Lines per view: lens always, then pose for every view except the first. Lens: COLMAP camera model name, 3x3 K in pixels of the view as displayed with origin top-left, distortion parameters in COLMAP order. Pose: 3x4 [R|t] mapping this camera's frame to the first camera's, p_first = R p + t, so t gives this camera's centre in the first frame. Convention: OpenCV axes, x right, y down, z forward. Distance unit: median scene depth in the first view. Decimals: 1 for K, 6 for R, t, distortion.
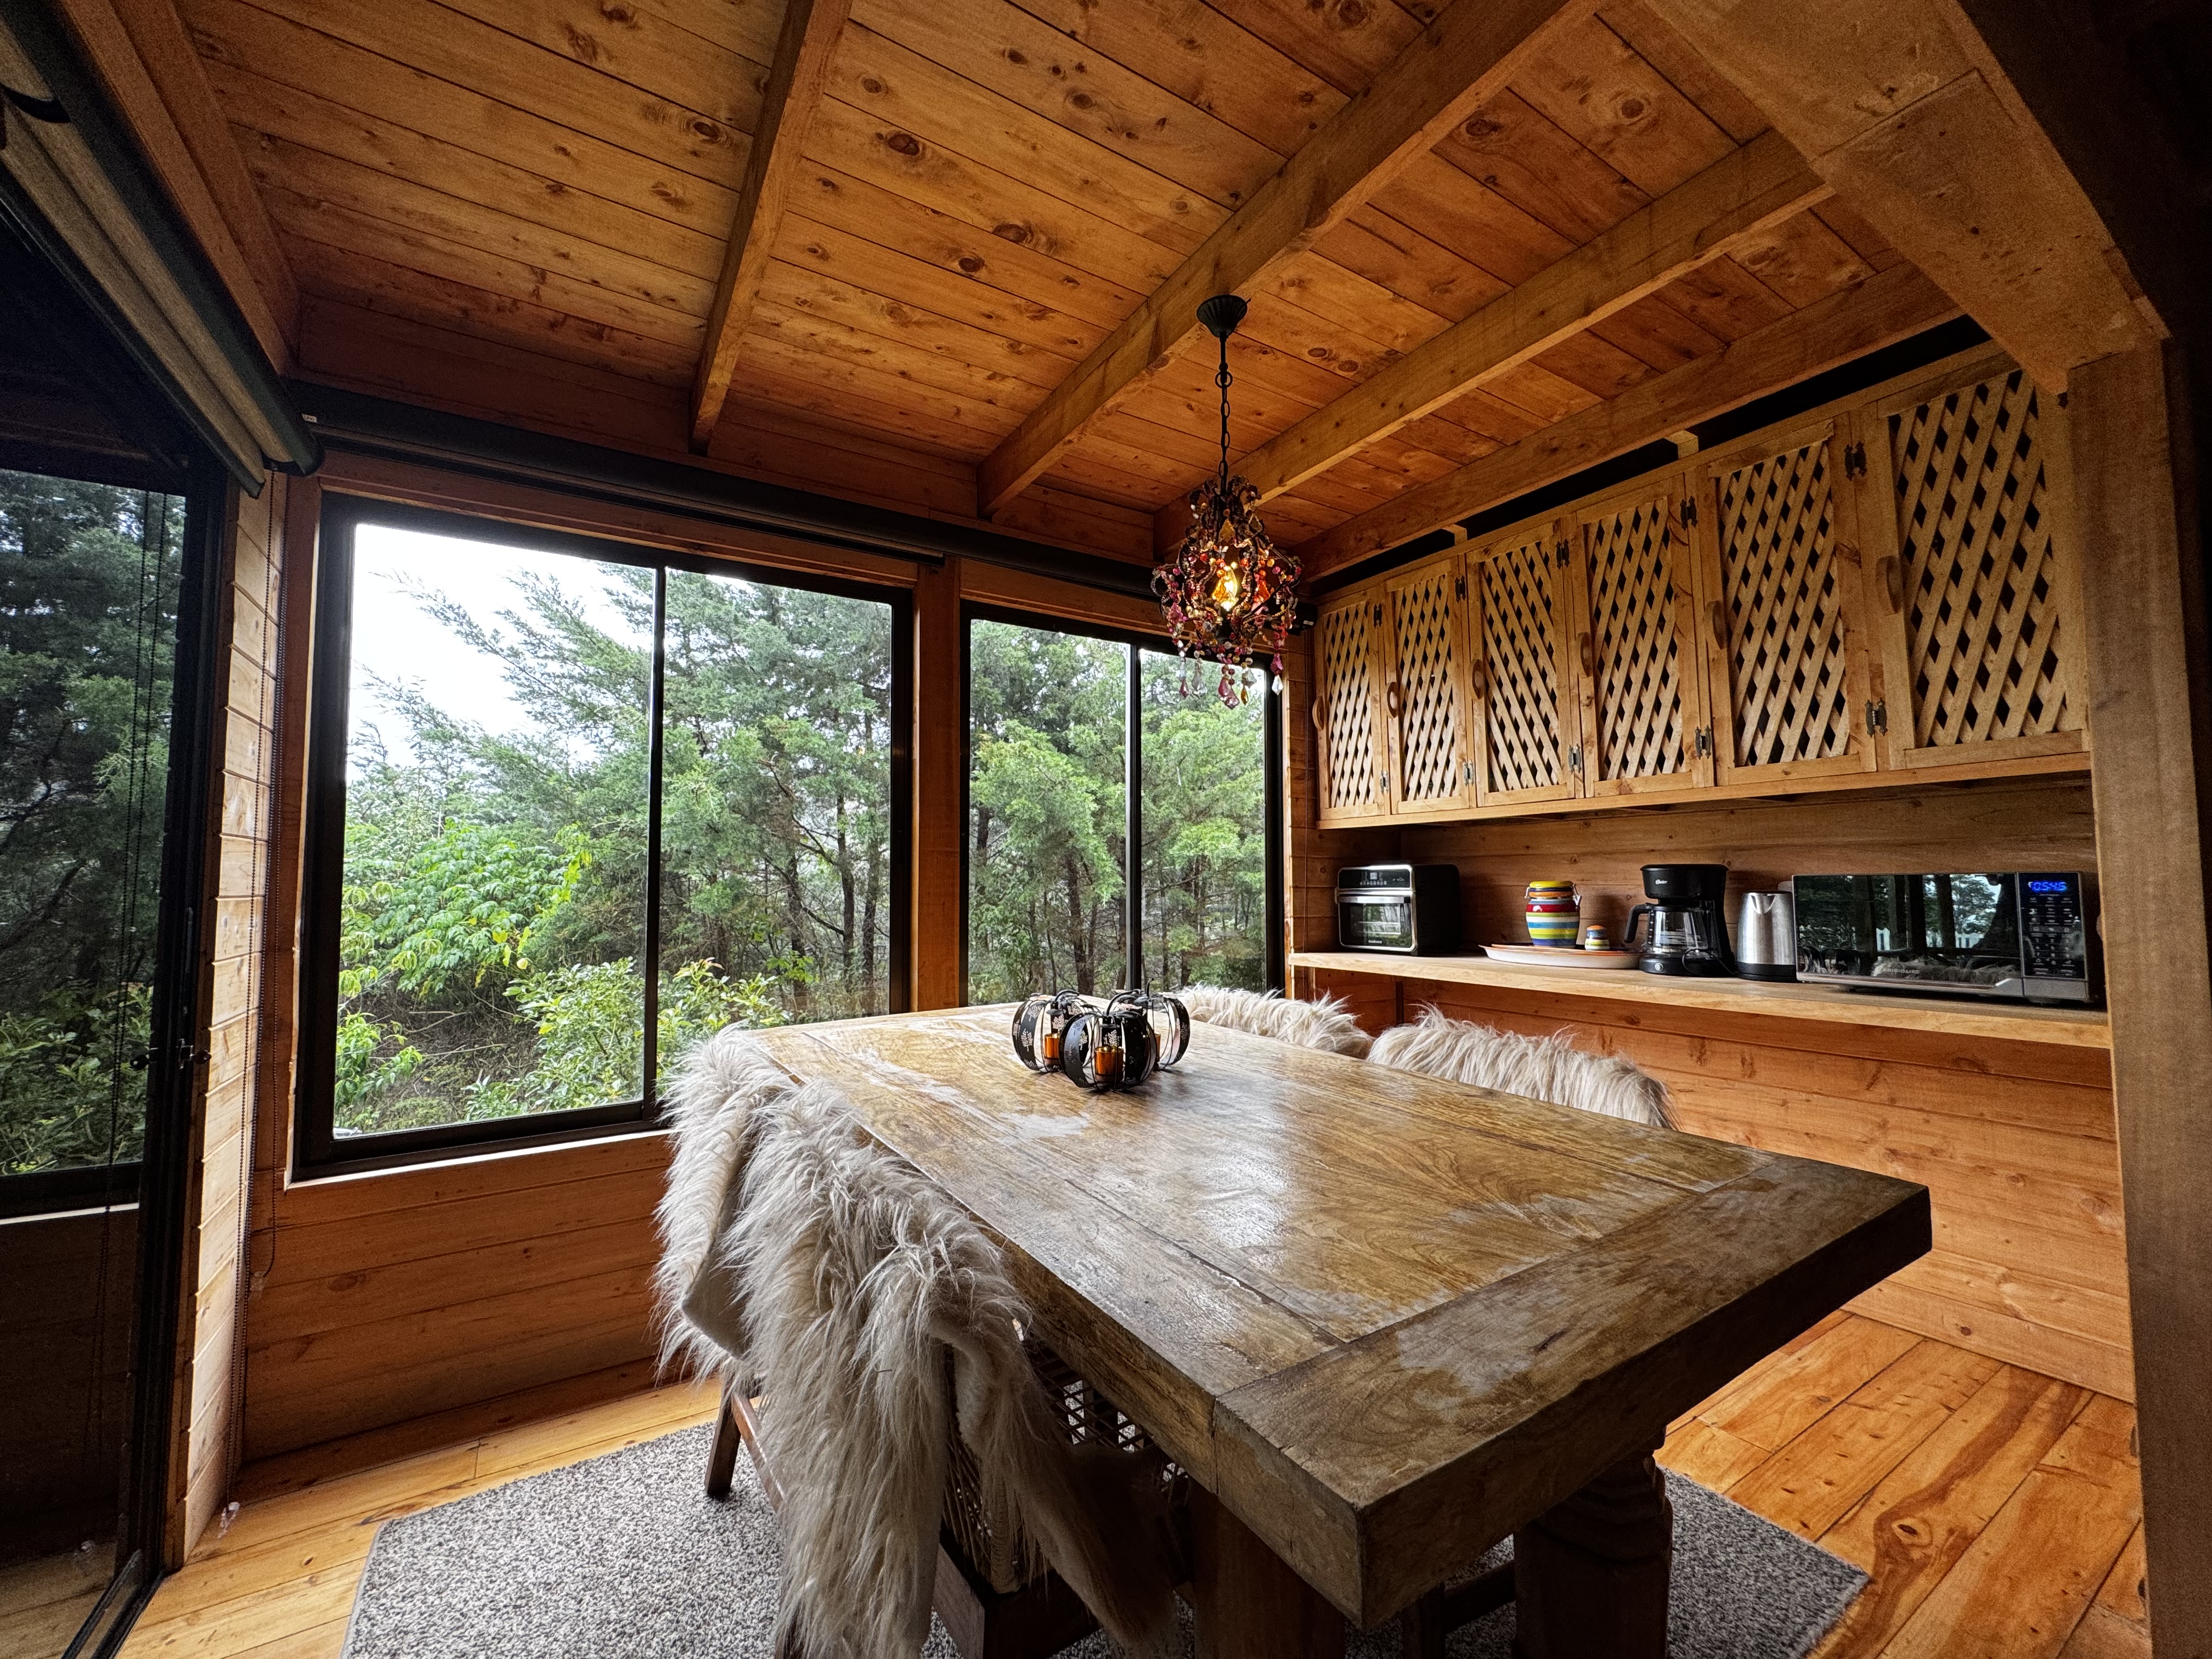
lens RADIAL K [[889.0, 0, 1105.4], [0, 889.0, 830.4], [0, 0, 1]] dist [-0.003216, 0.000610]
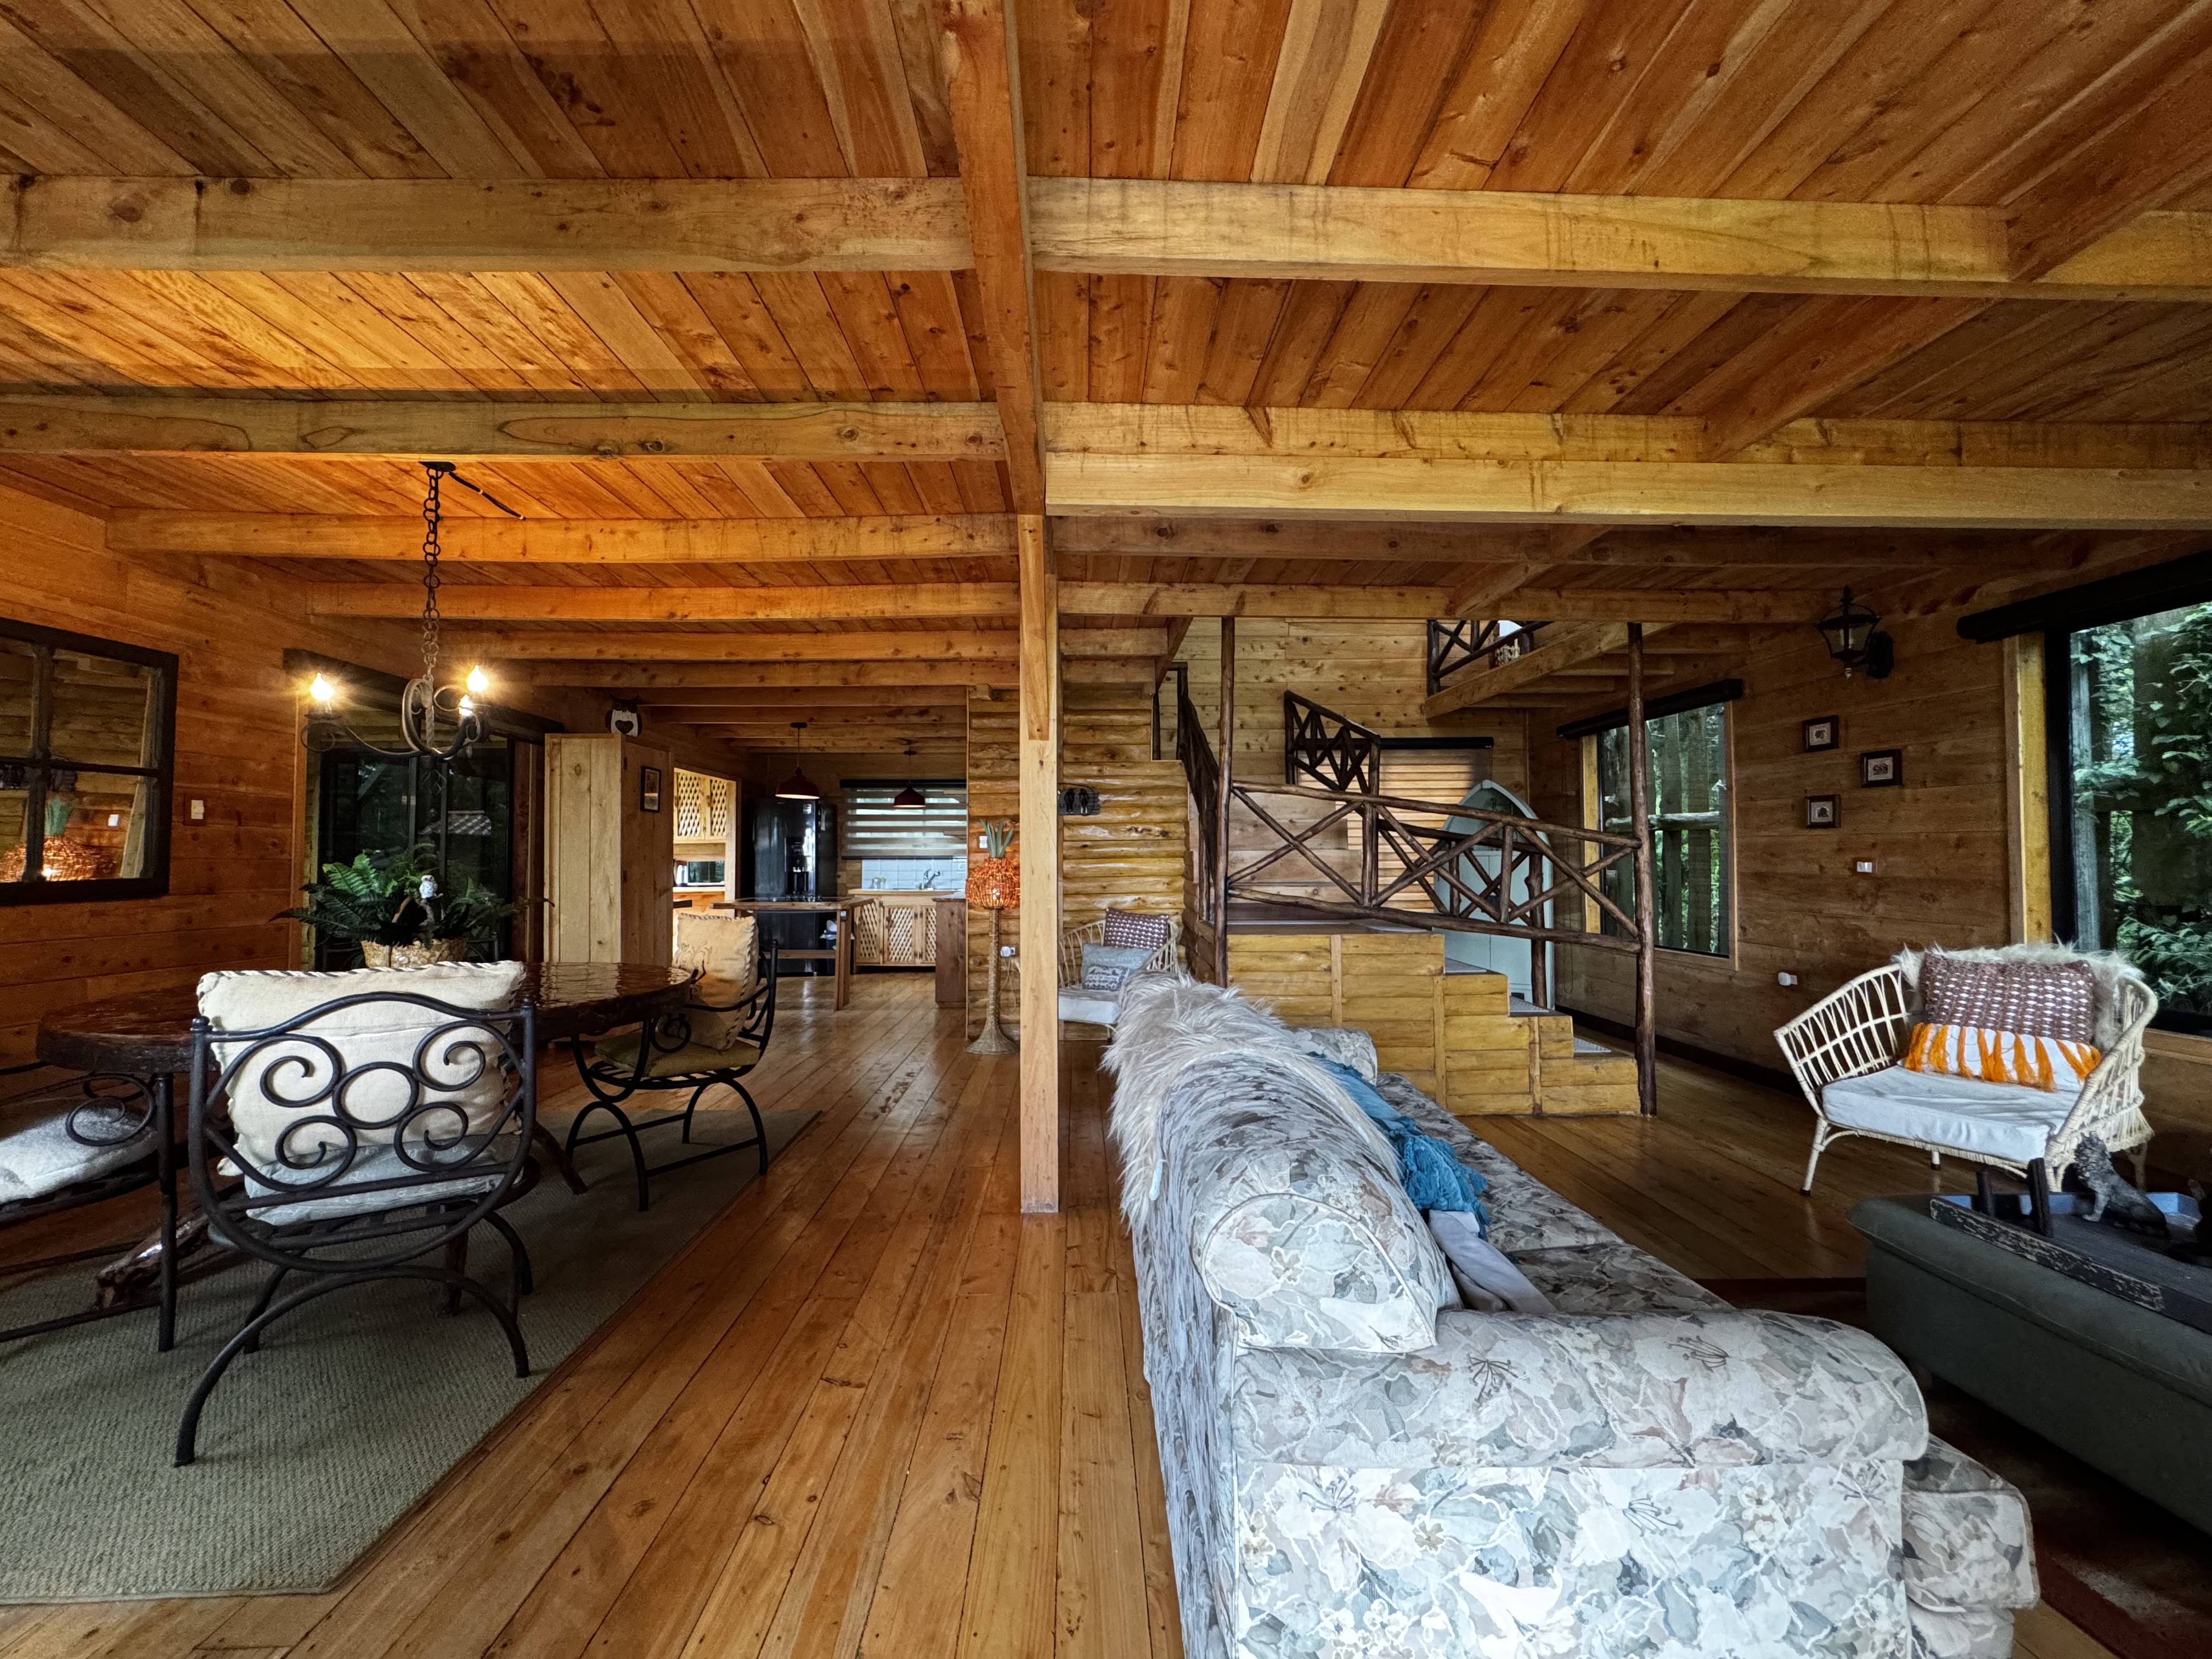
lens RADIAL K [[889.0, 0, 1103.8], [0, 889.0, 826.8], [0, 0, 1]] dist [-0.003216, 0.000610]
pose [[0.504162, 0.037607, 0.862790, -1.610447], [-0.046535, 0.998783, -0.016342, -0.116585], [-0.862355, -0.031911, 0.505298, -2.423994]]
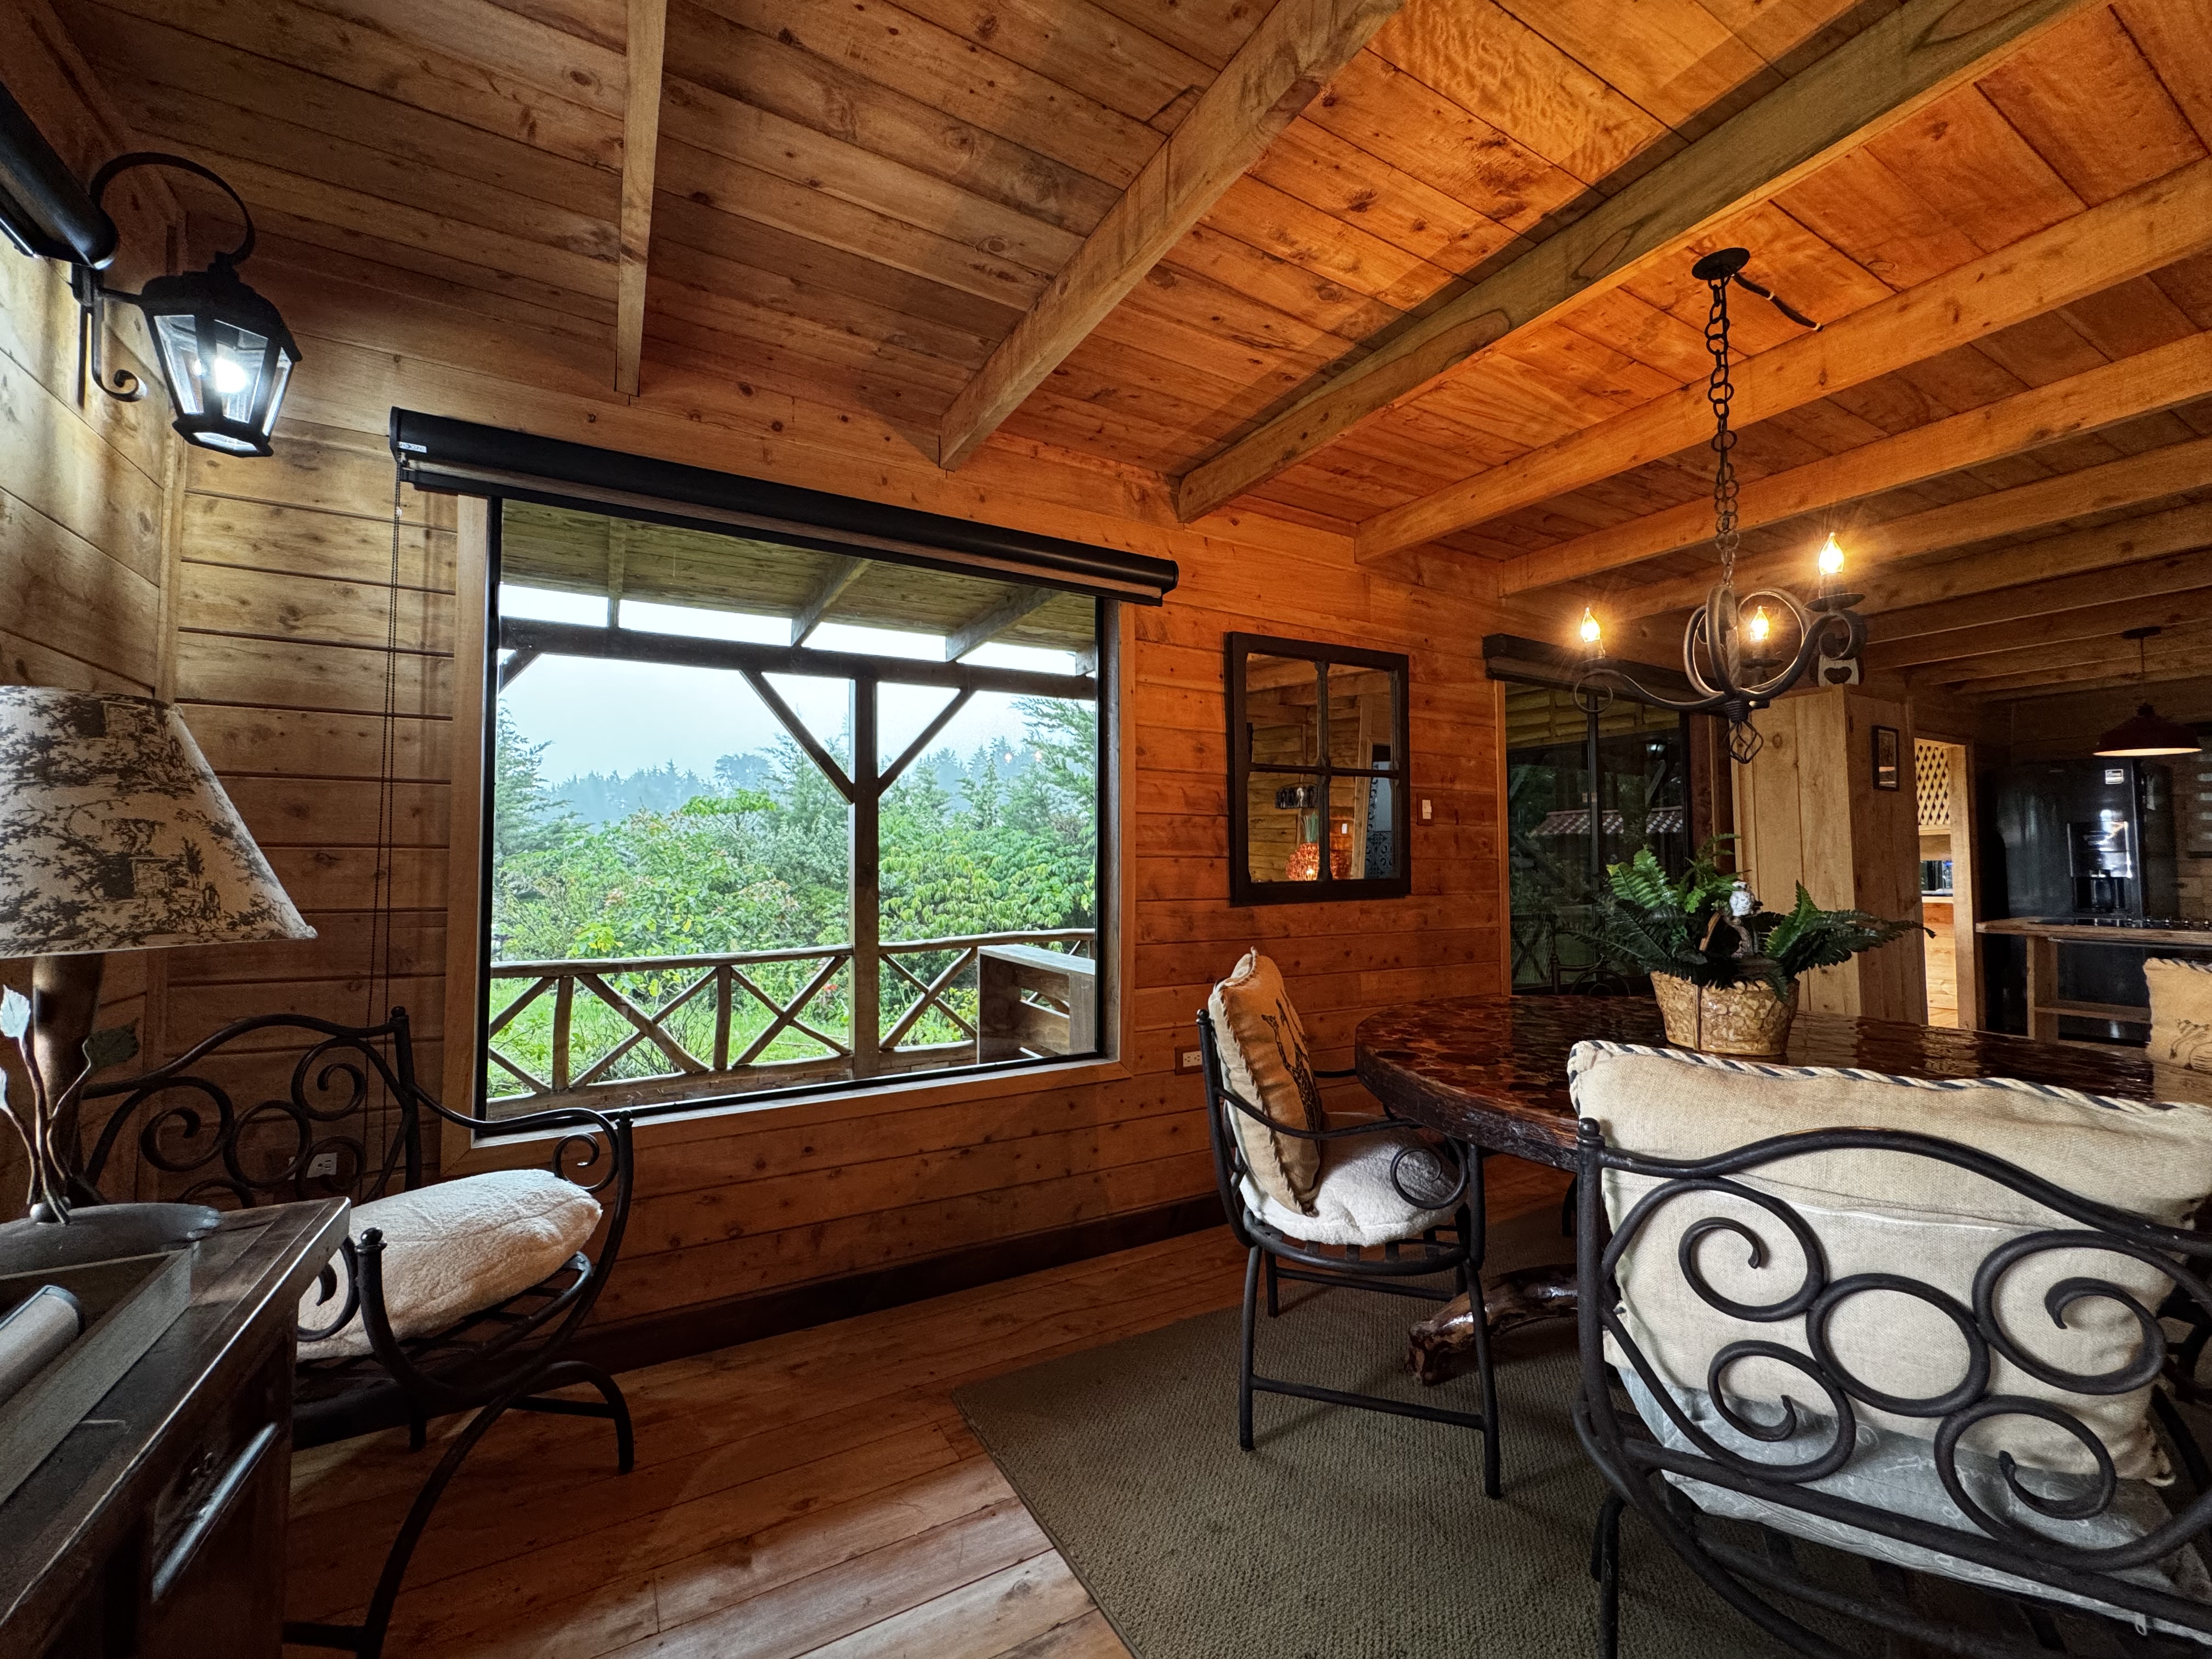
lens RADIAL K [[889.0, 0, 1105.5], [0, 889.0, 831.3], [0, 0, 1]] dist [-0.003216, 0.000610]
pose [[0.999202, 0.001294, -0.039926, -1.575530], [-0.000616, 0.999856, 0.016976, -0.090869], [0.039942, -0.016938, 0.999058, -1.930689]]
